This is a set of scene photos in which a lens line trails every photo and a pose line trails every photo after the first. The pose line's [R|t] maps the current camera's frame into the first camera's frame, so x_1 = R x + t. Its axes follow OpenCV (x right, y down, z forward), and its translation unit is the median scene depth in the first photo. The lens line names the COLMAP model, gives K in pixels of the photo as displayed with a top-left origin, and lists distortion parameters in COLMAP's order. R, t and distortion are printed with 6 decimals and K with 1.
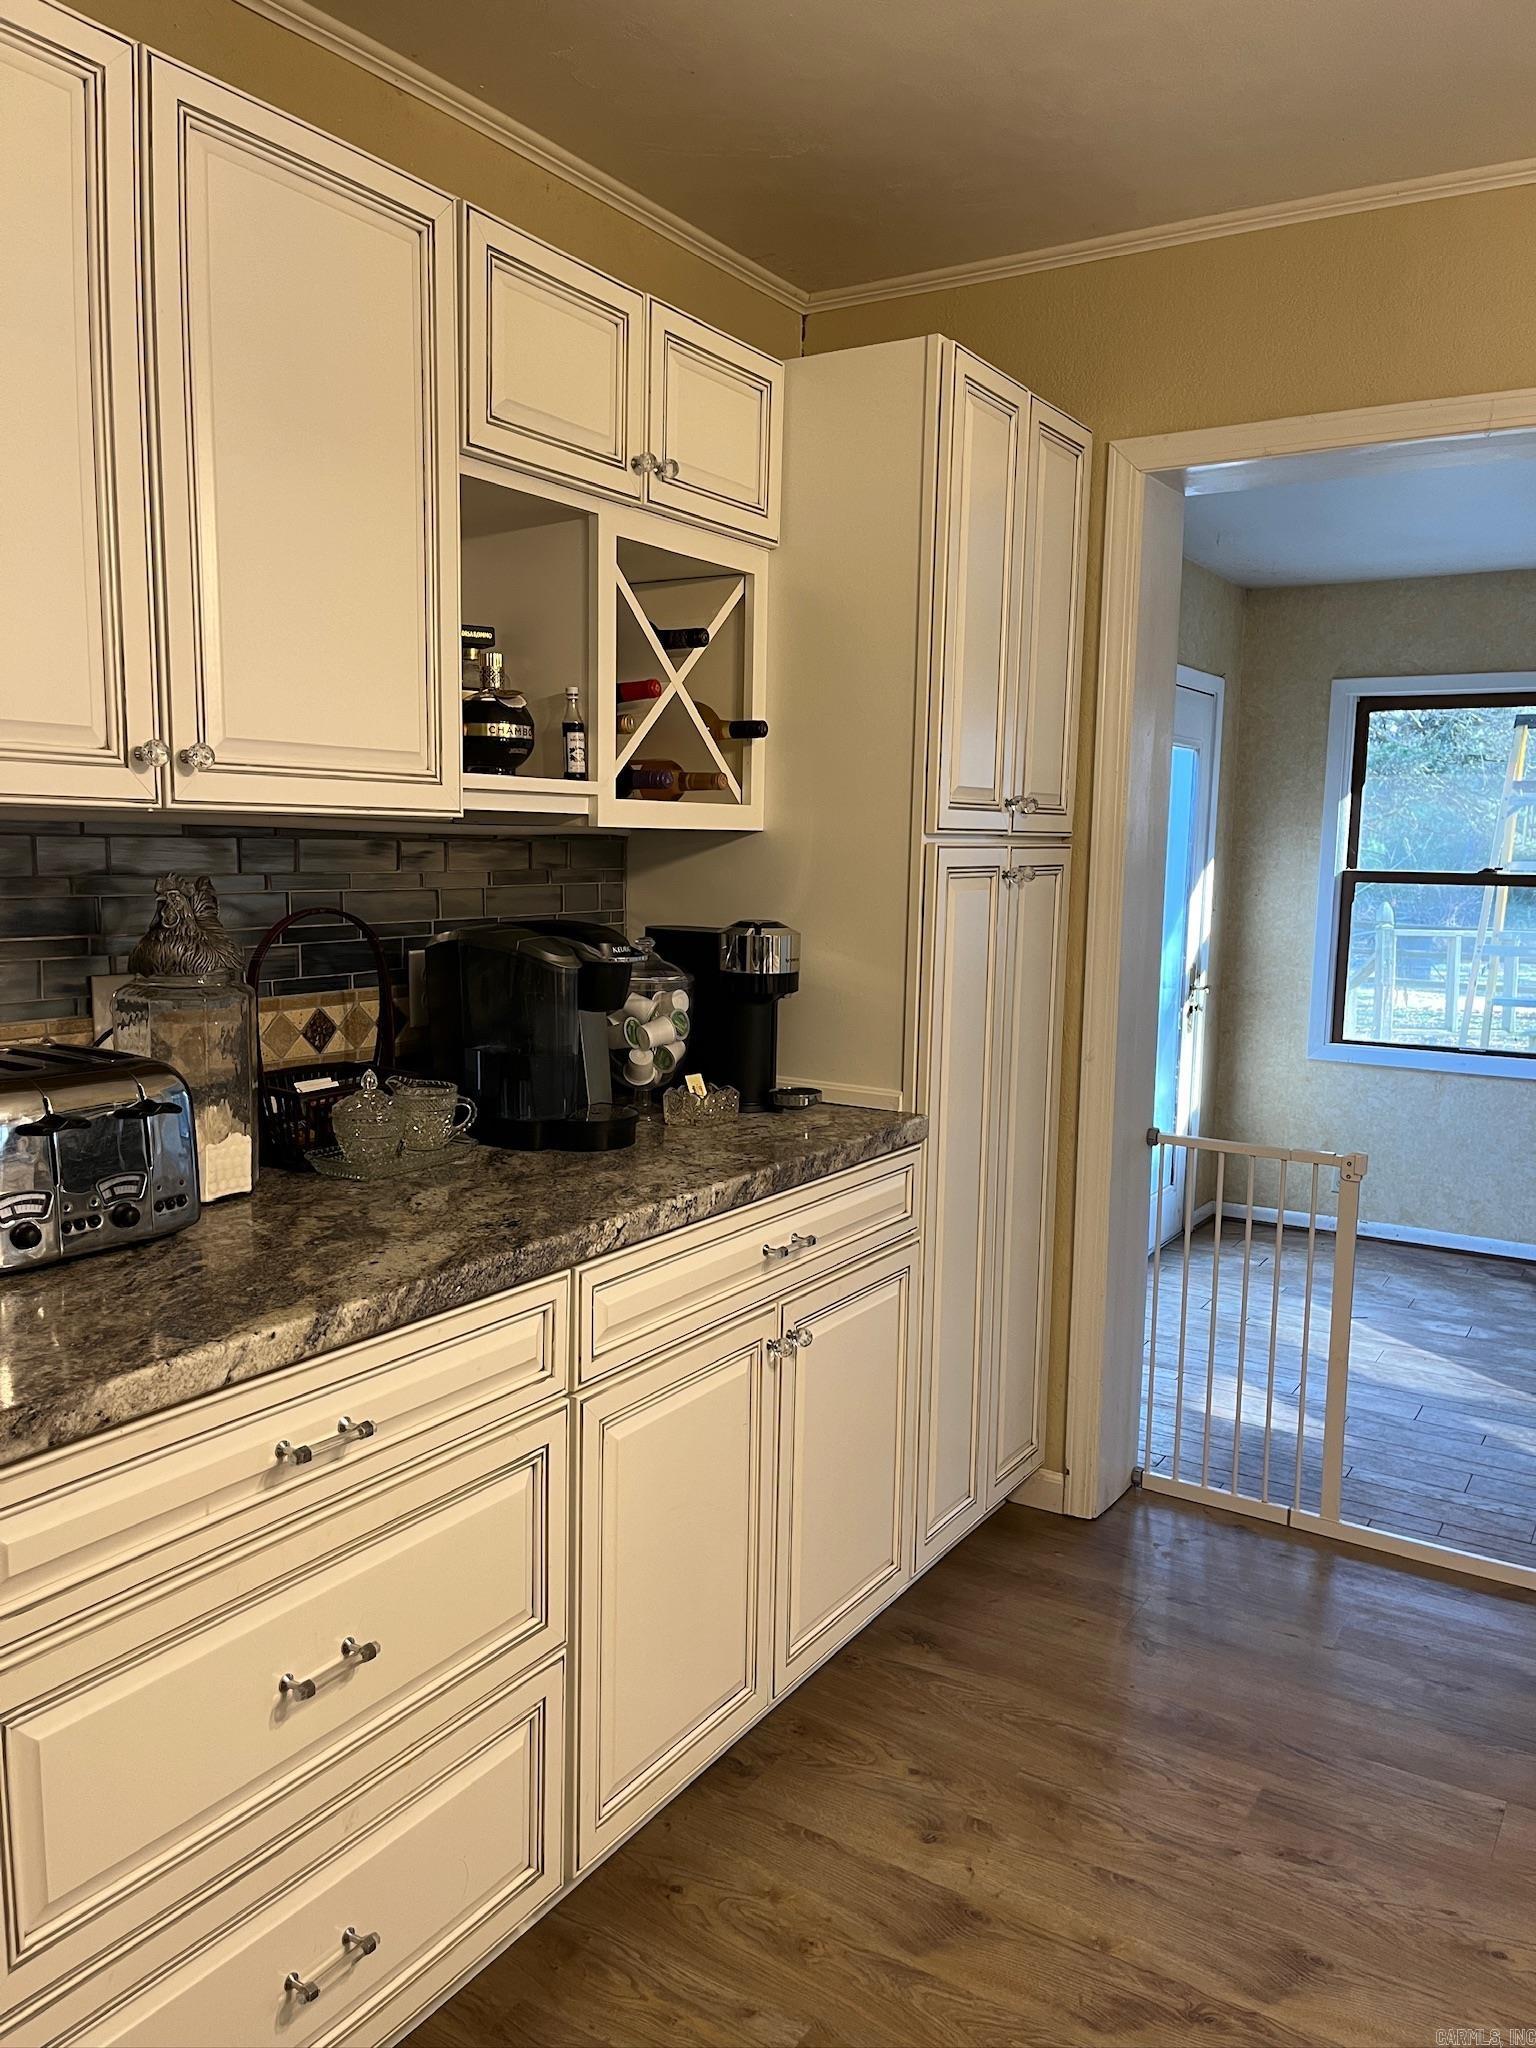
lens RADIAL K [[1572.4, 0, 768.0], [0, 1572.4, 1024.0], [0, 0, 1]] dist [0.007946, 0.001013]
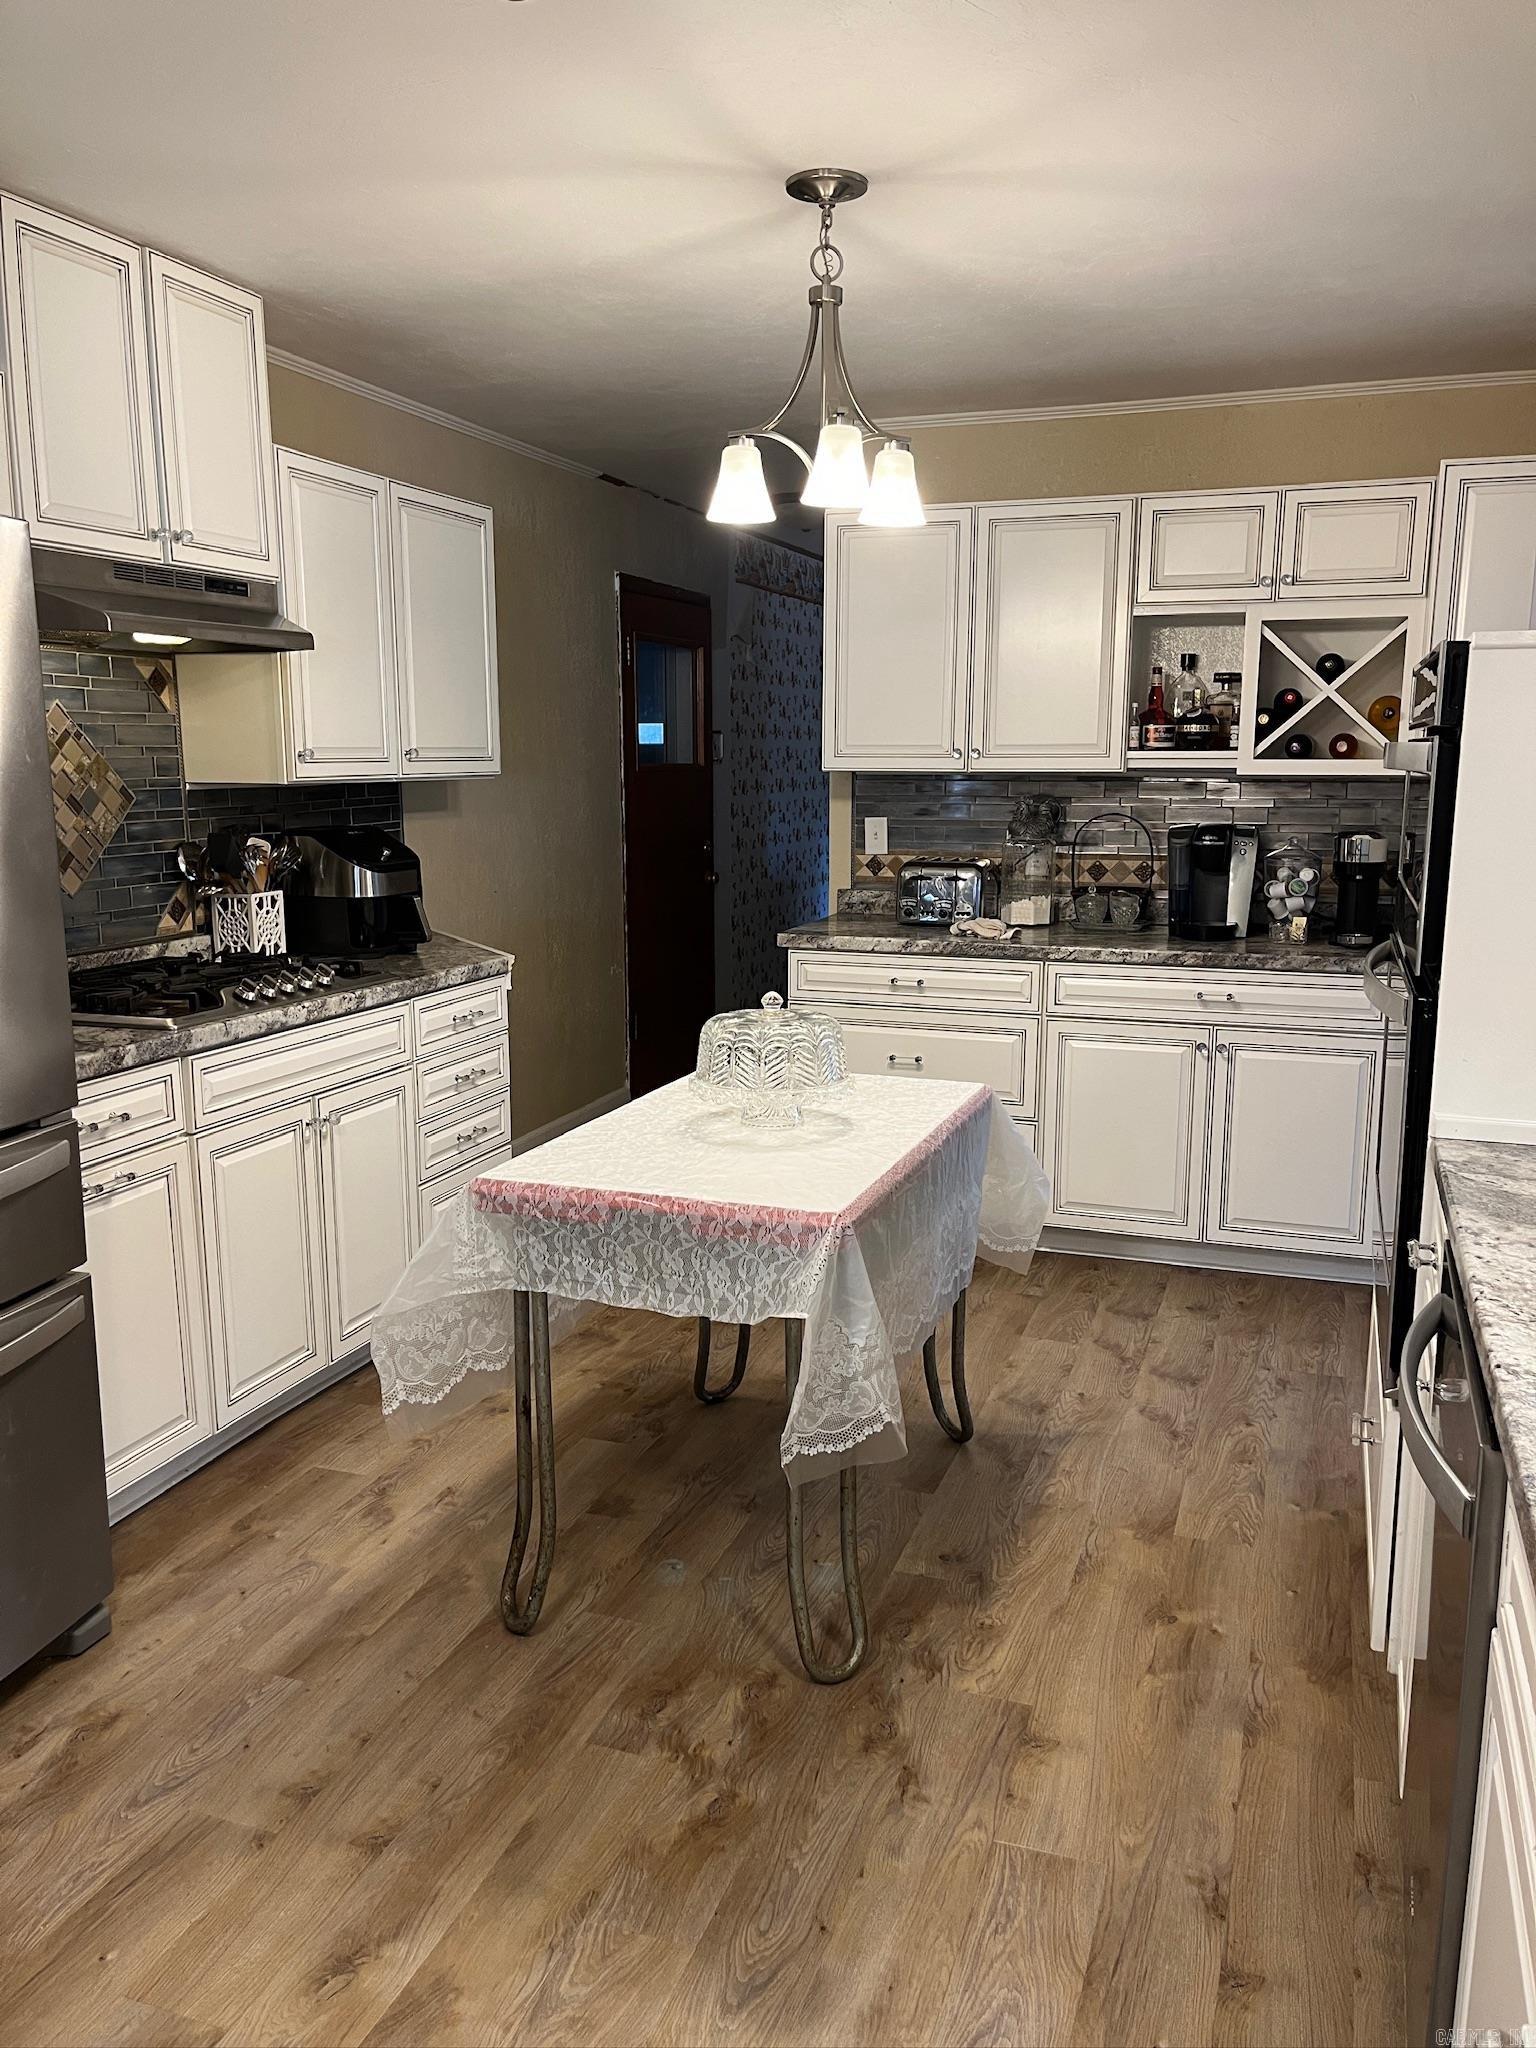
lens RADIAL K [[1572.4, 0, 768.0], [0, 1572.4, 1024.0], [0, 0, 1]] dist [0.007946, 0.001013]
pose [[0.221714, 0.156886, -0.962408, 1.908279], [-0.113413, 0.984423, 0.134347, -0.024659], [0.968494, 0.079363, 0.236053, 0.024155]]
